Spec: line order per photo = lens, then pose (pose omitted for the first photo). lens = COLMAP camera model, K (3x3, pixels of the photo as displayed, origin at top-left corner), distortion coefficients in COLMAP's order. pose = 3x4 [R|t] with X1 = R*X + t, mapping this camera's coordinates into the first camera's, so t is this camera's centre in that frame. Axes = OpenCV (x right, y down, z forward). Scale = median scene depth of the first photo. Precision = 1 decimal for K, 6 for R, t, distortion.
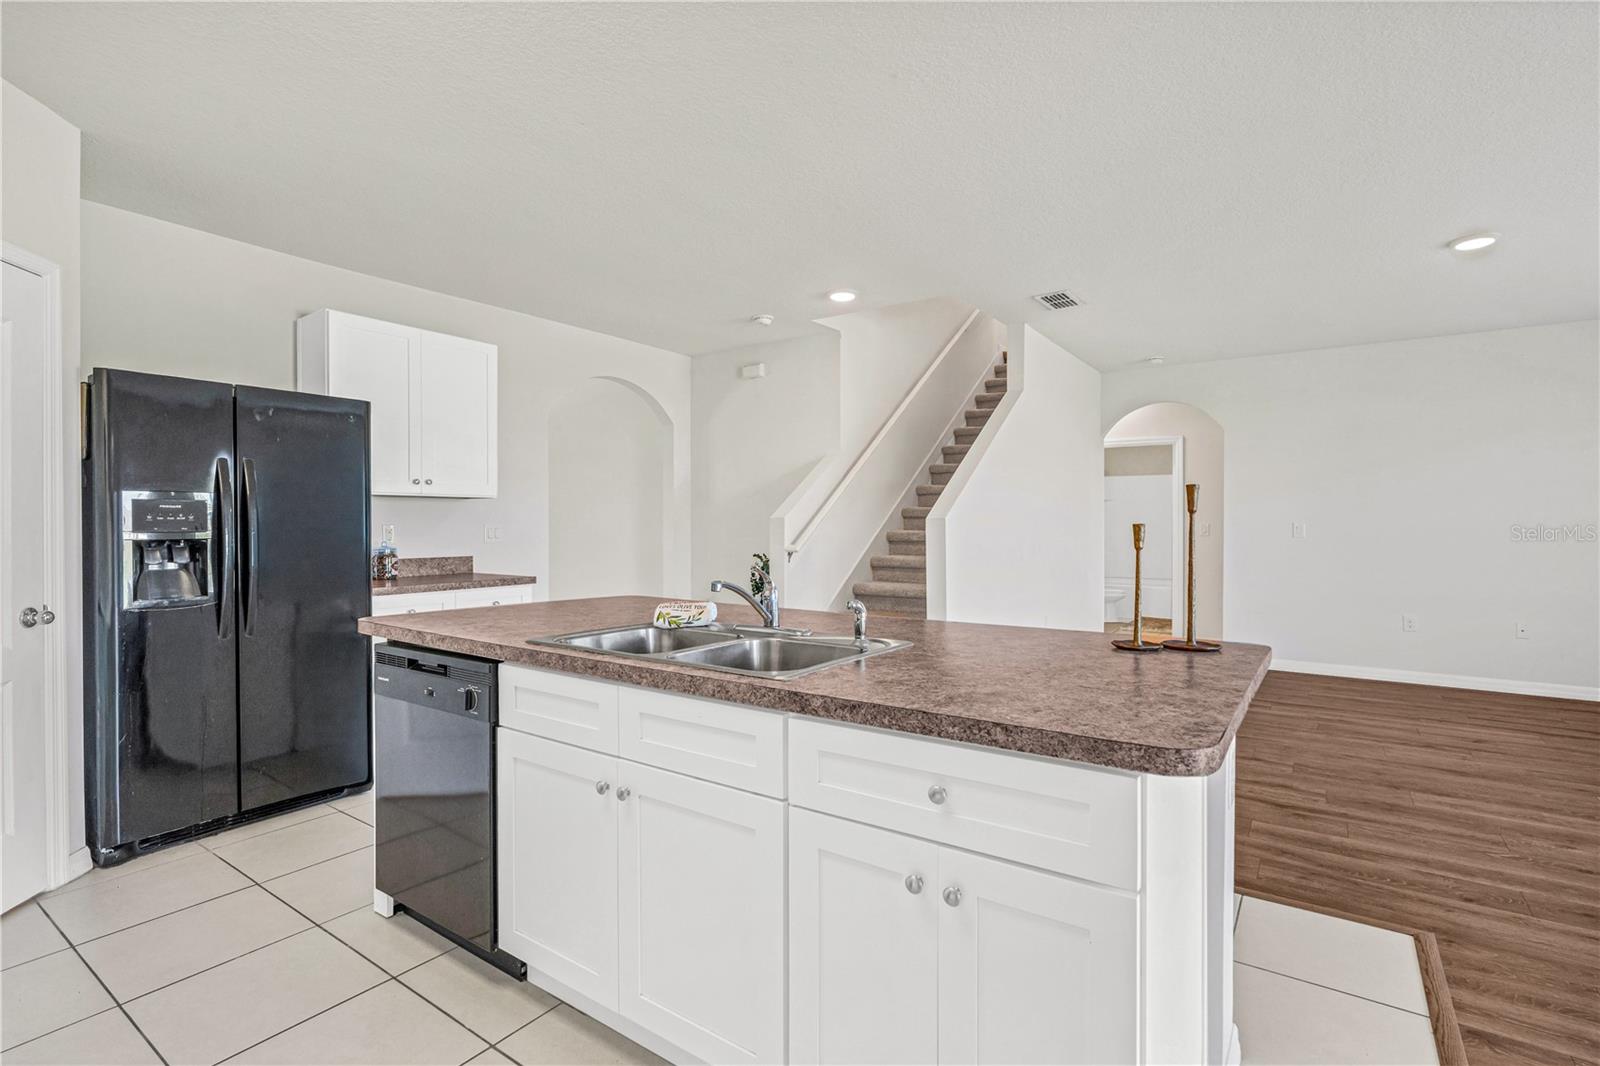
lens RADIAL K [[745.0, 0, 800.9], [0, 745.0, 529.5], [0, 0, 1]] dist [-0.000738, 0.000033]
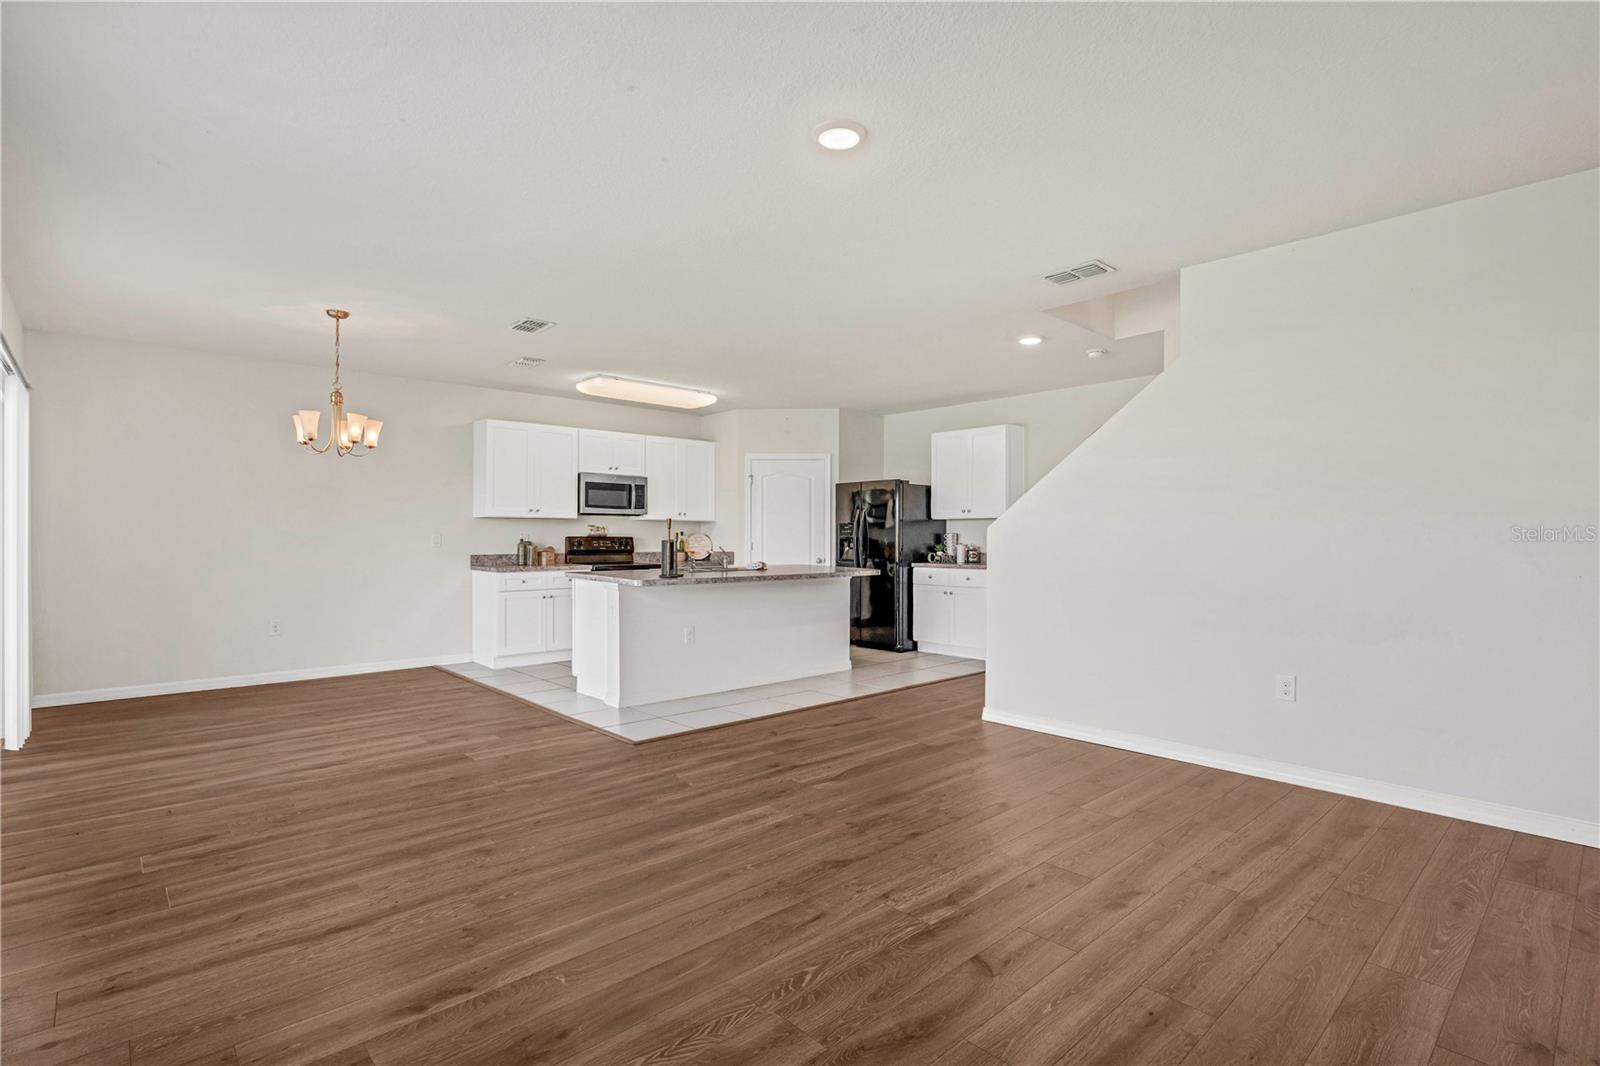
lens RADIAL K [[745.0, 0, 799.2], [0, 745.0, 536.5], [0, 0, 1]] dist [-0.000738, 0.000033]
pose [[-0.206485, 0.004168, -0.978441, 1.536044], [-0.004838, 0.999974, 0.005281, -0.007776], [0.978438, 0.005824, -0.206459, 1.055301]]
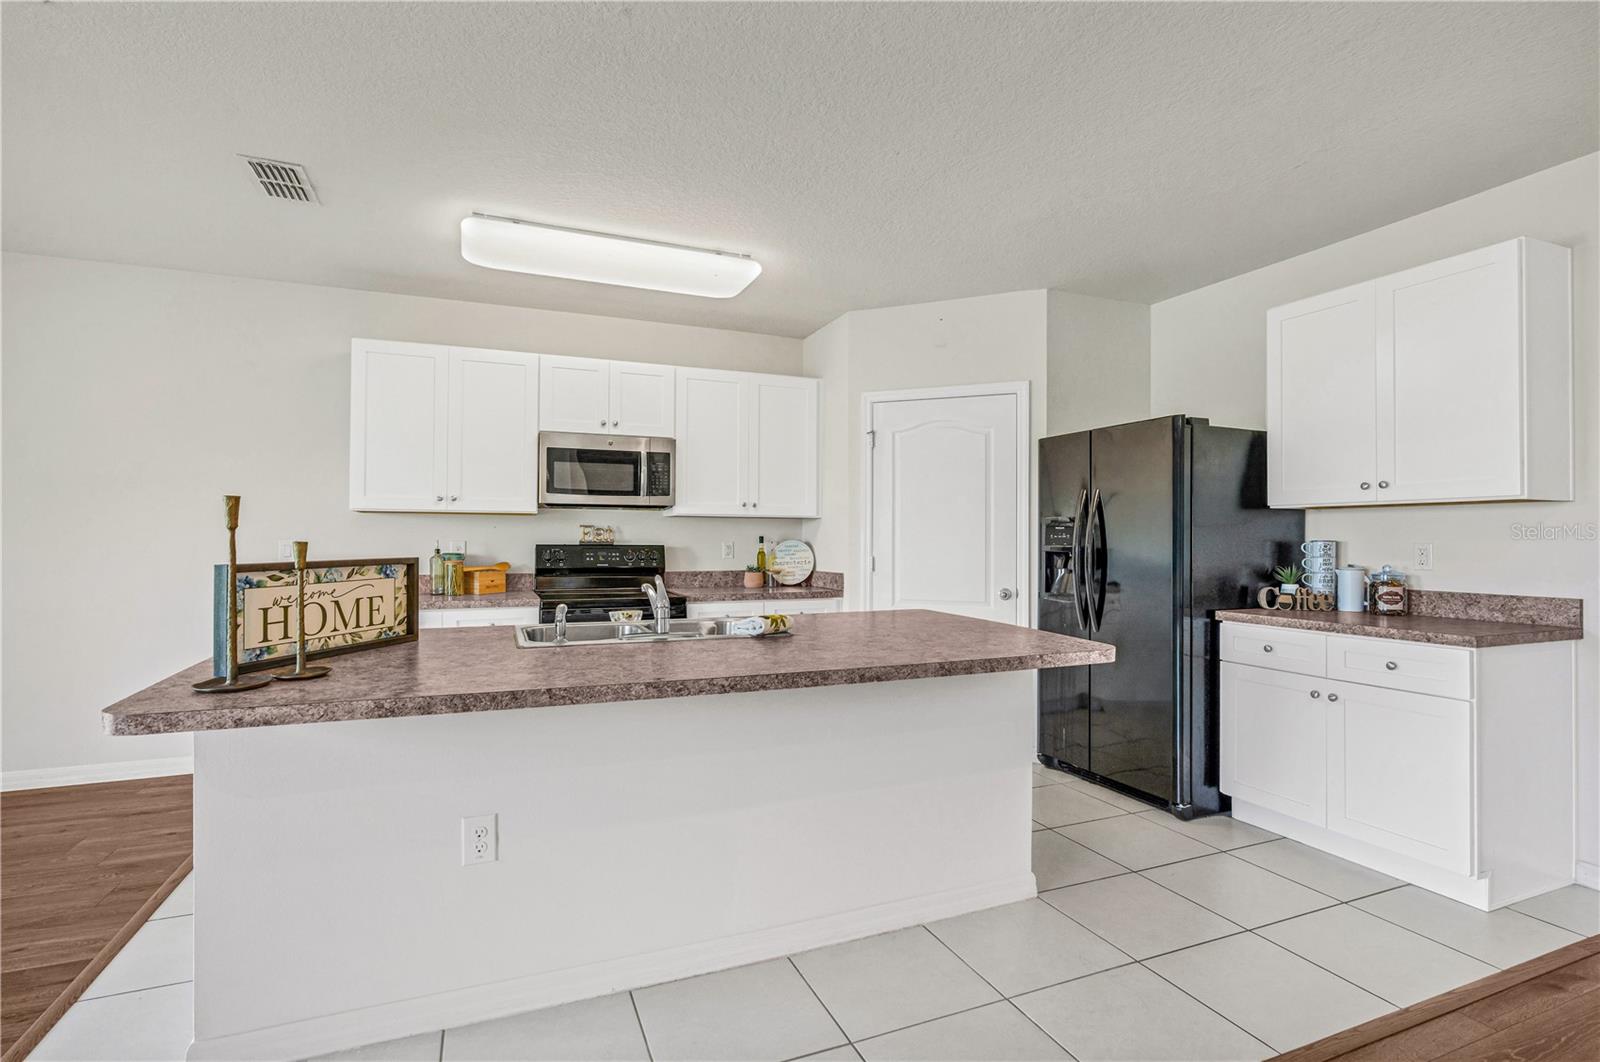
lens RADIAL K [[745.0, 0, 783.3], [0, 745.0, 529.3], [0, 0, 1]] dist [-0.000738, 0.000033]
pose [[-0.553554, -0.005589, -0.832795, 0.460548], [-0.005074, 0.999982, -0.003338, -0.016265], [0.832798, 0.002378, -0.553572, 0.996069]]
